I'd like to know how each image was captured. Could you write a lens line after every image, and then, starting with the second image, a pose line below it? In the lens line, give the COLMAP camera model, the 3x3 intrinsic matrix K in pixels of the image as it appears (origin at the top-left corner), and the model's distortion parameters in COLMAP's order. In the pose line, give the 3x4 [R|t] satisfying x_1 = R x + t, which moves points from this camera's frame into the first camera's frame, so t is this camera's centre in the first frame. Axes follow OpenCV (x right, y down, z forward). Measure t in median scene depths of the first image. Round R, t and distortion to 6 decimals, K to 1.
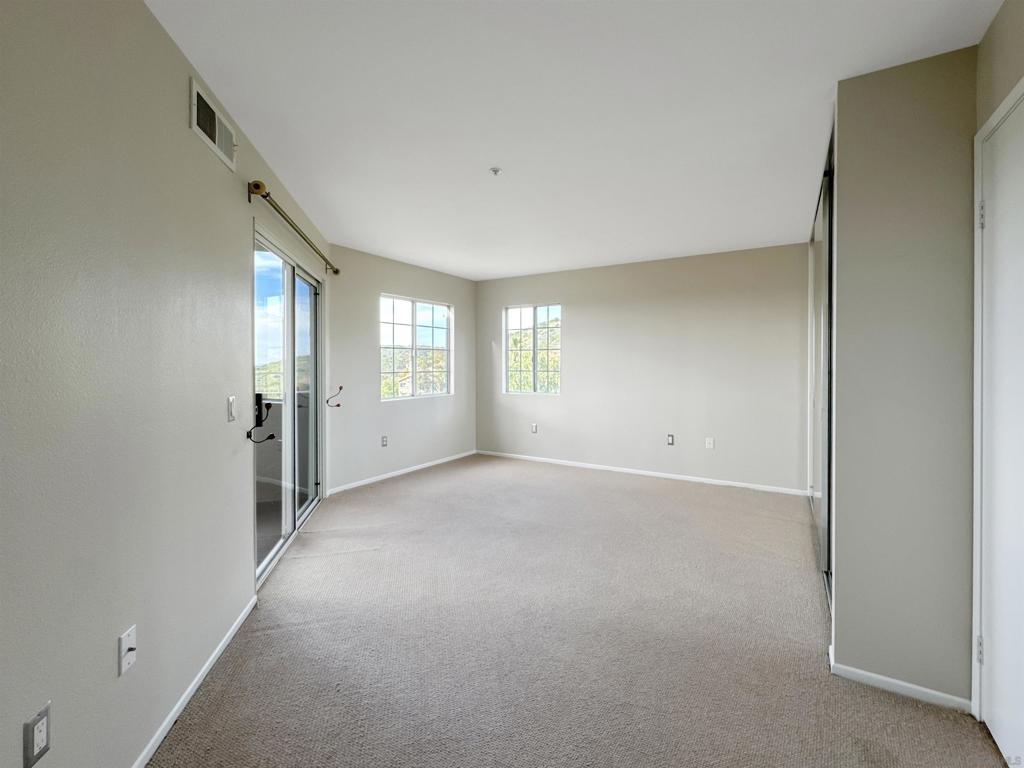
lens RADIAL K [[472.2, 0, 512.9], [0, 472.2, 359.8], [0, 0, 1]] dist [0.001468, 0.000354]
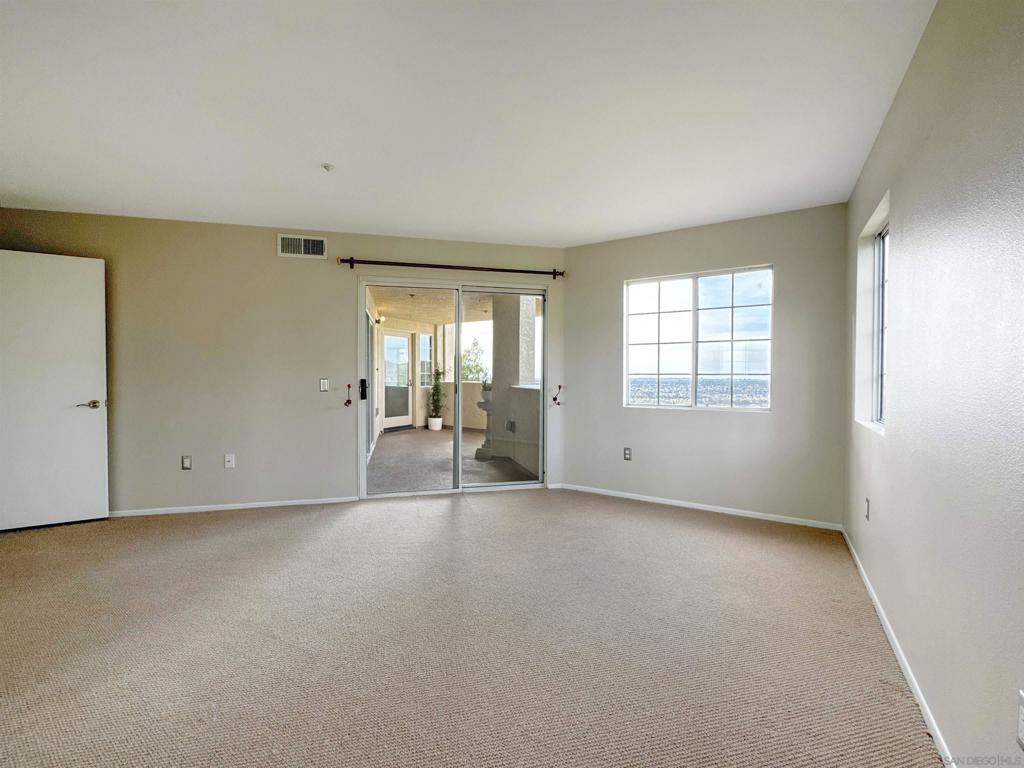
lens RADIAL K [[472.2, 0, 512.9], [0, 472.2, 359.8], [0, 0, 1]] dist [0.001468, 0.000354]
pose [[-0.022206, -0.018988, -0.999573, 0.563119], [0.007899, 0.999785, -0.019168, 0.017230], [0.999722, -0.008321, -0.022052, 0.786966]]
